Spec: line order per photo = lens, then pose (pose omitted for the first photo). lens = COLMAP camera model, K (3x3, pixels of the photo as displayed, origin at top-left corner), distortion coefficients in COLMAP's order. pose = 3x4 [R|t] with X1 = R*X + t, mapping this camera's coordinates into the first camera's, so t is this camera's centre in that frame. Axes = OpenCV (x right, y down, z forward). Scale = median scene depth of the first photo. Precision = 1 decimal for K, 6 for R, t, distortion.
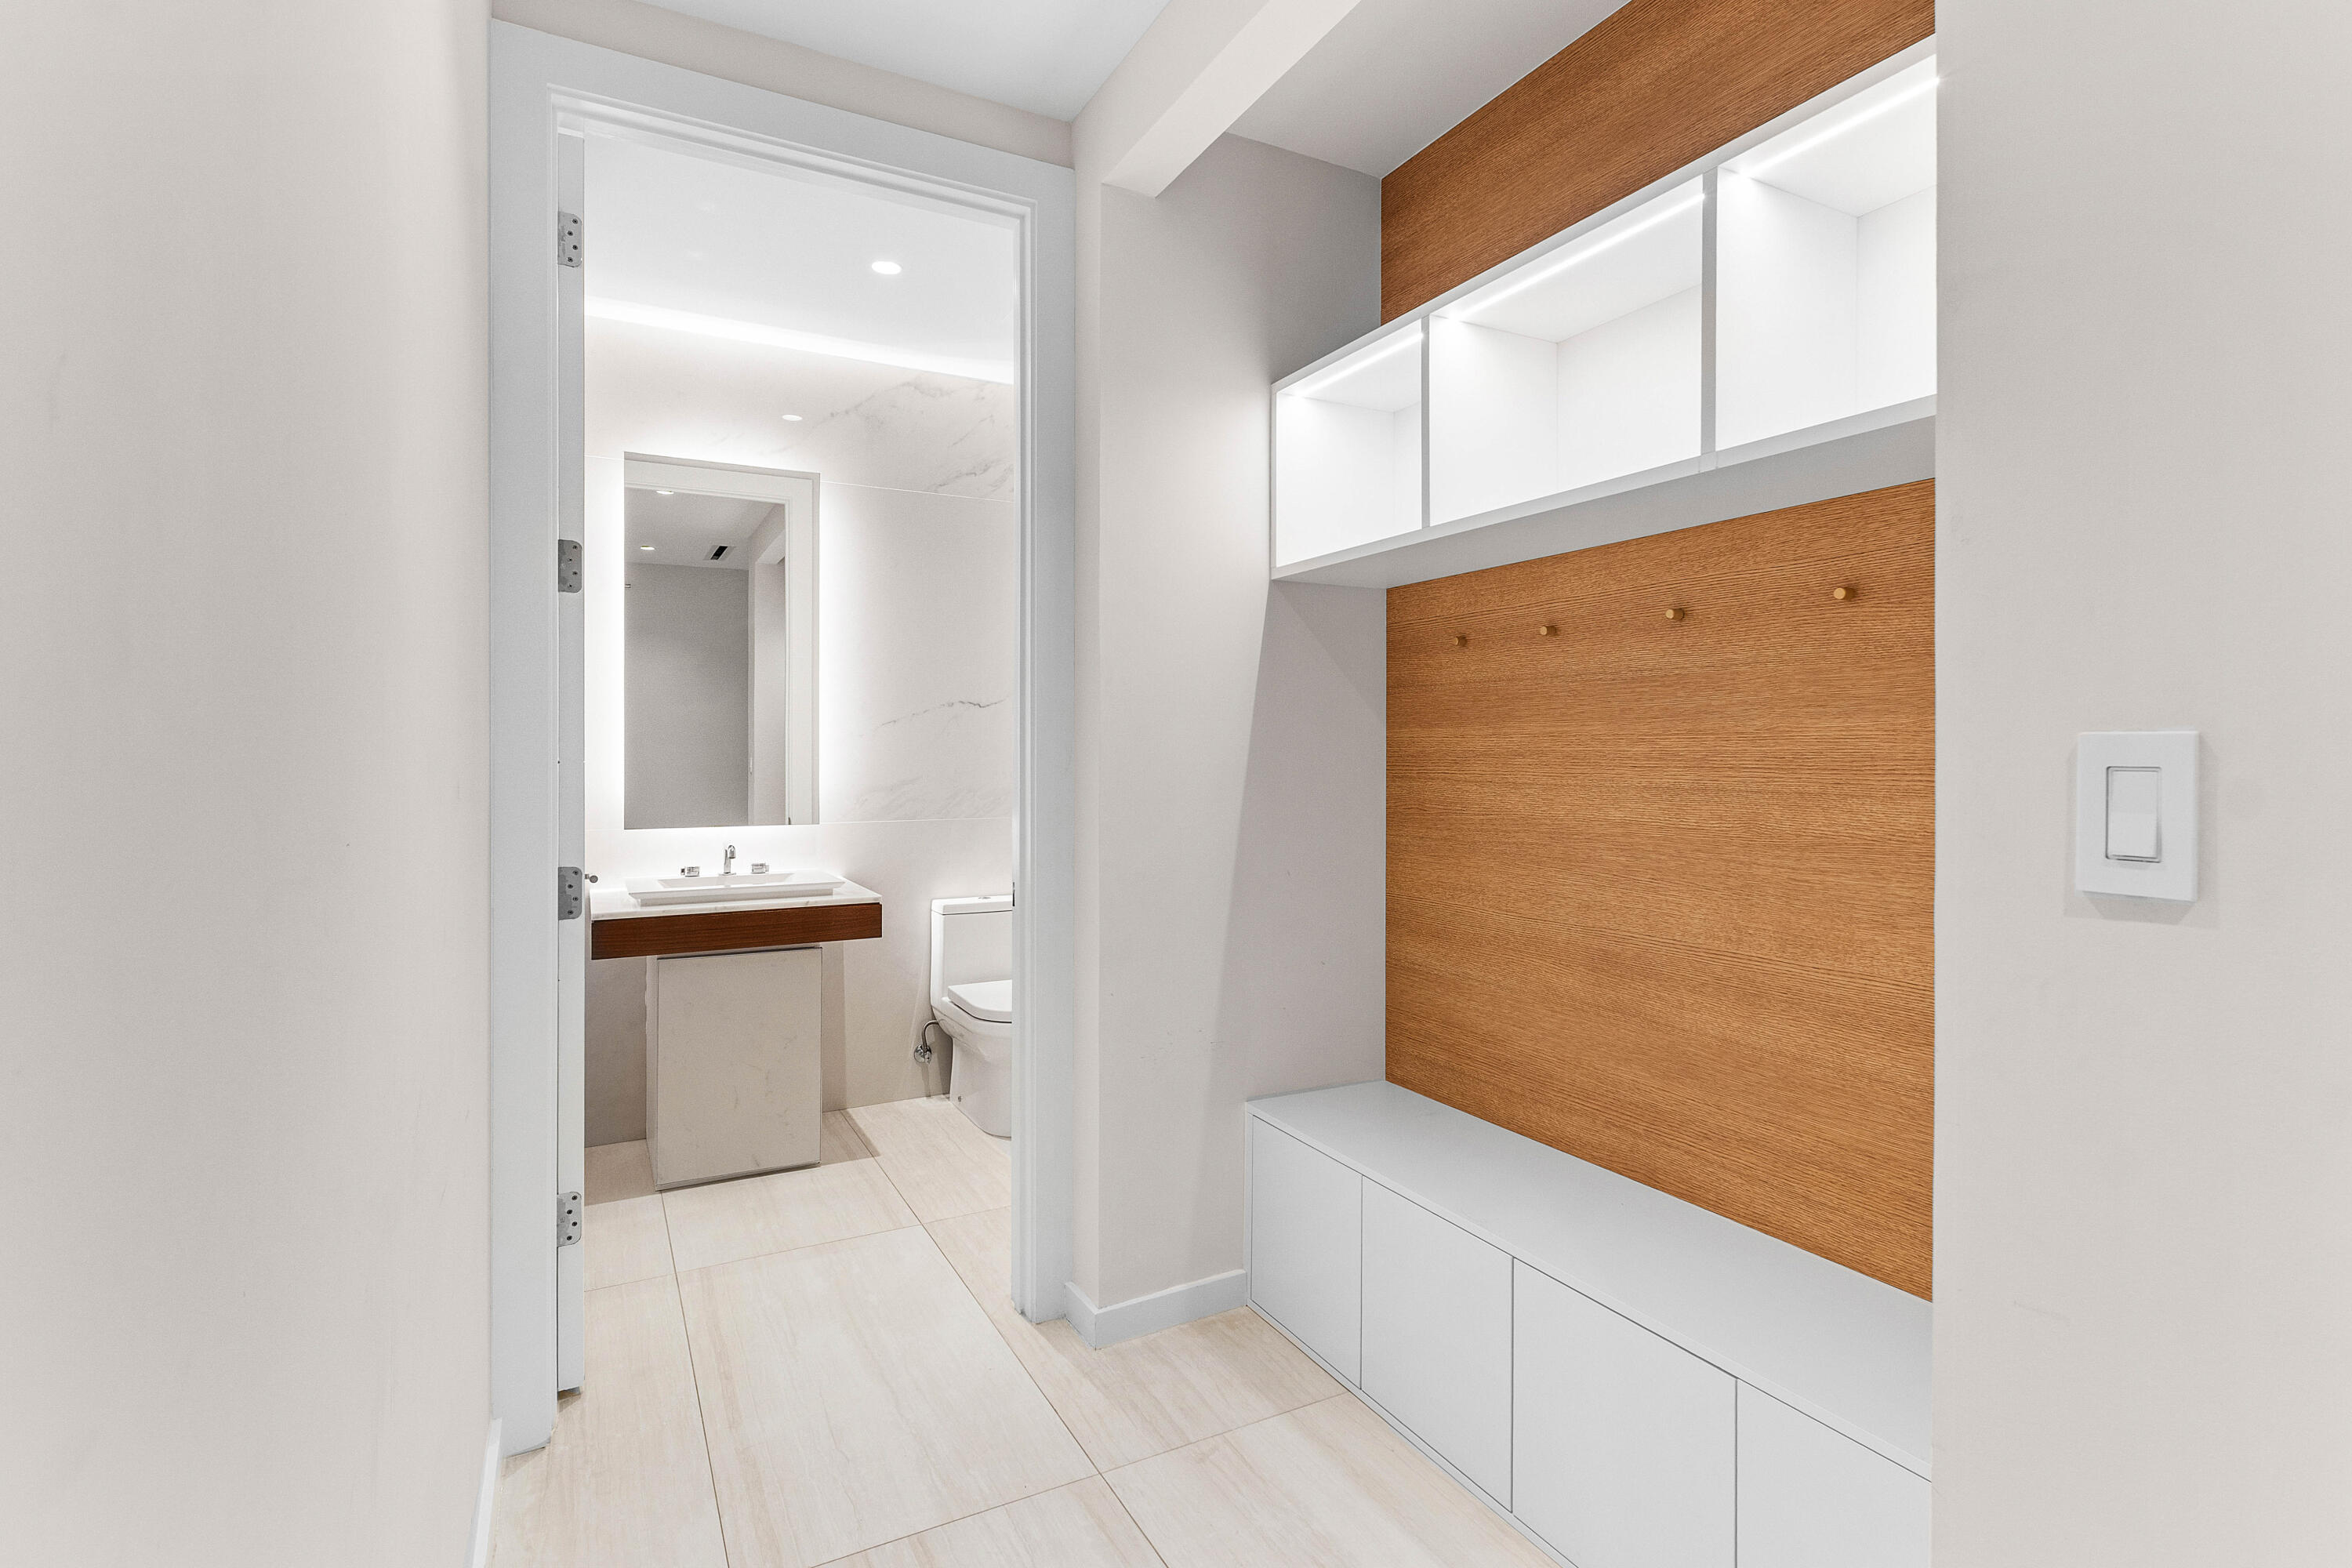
lens RADIAL K [[1140.4, 0, 1176.0], [0, 1140.4, 784.0], [0, 0, 1]] dist [-0.017091, -0.000058]
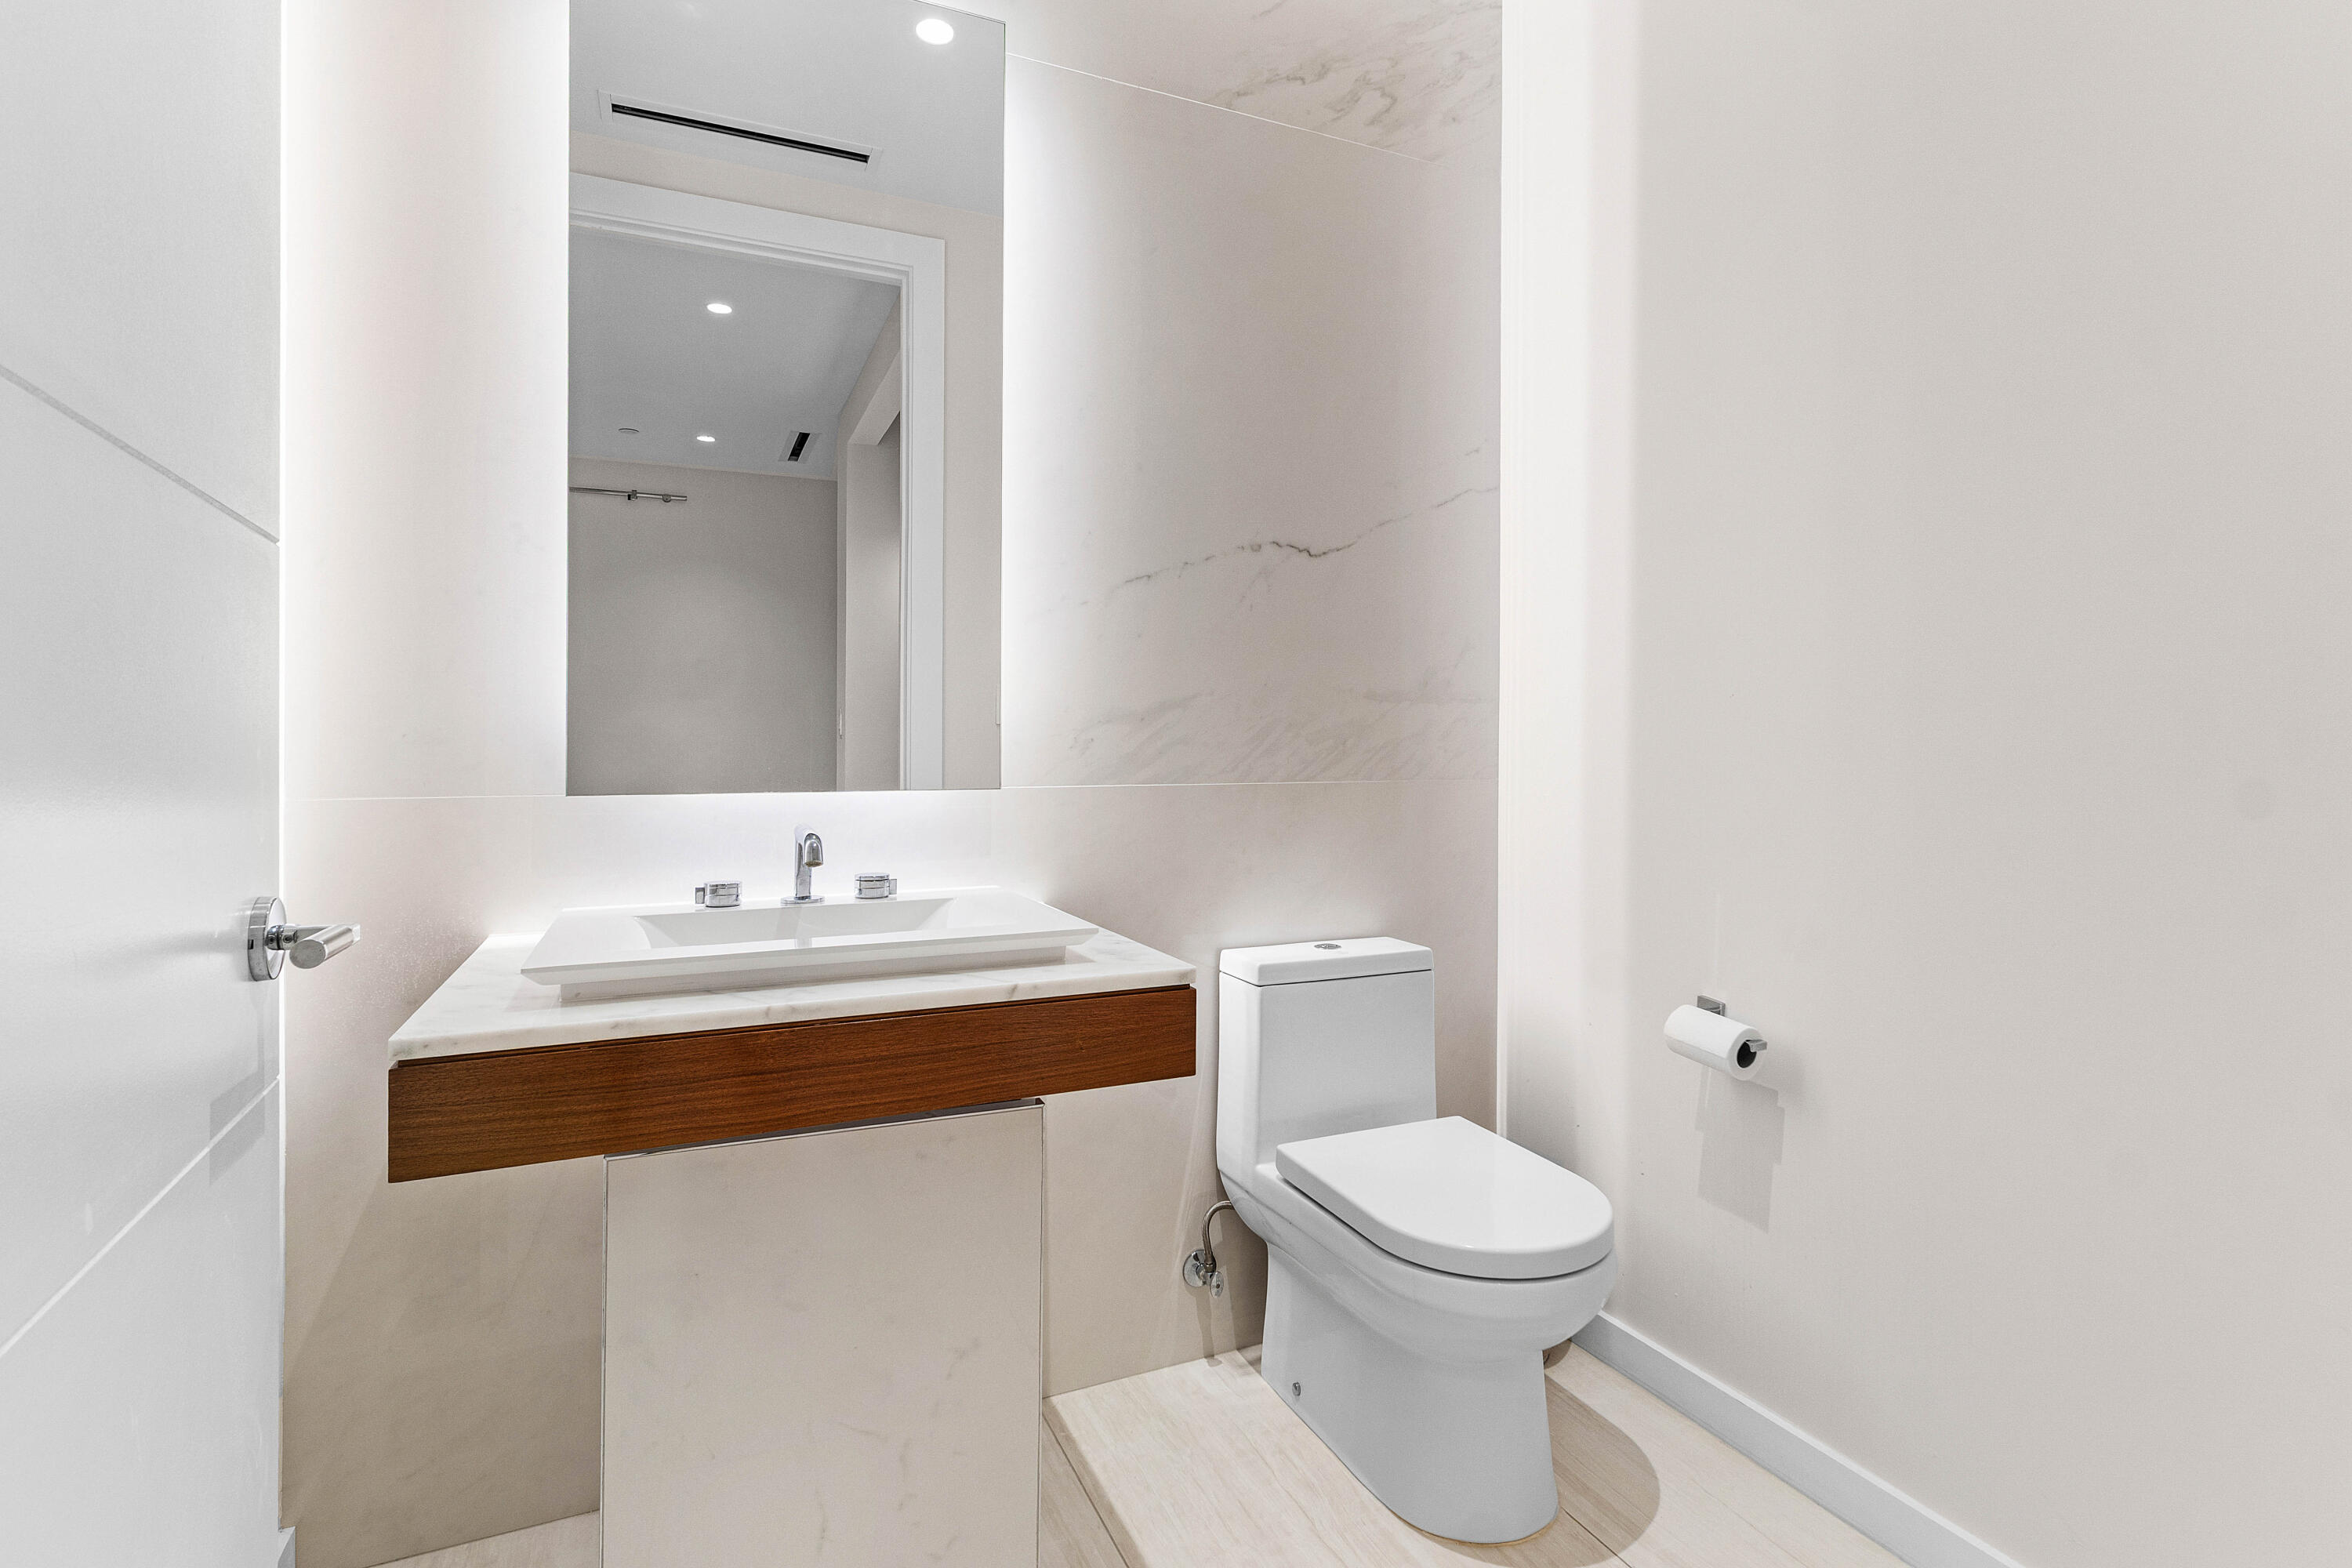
lens RADIAL K [[1156.1, 0, 1188.1], [0, 1156.1, 755.5], [0, 0, 1]] dist [0.004289, -0.000164]
pose [[0.998215, 0.000965, -0.059708, -0.206480], [-0.001742, 0.999914, -0.012967, 0.027281], [0.059691, 0.013047, 0.998132, 0.528744]]
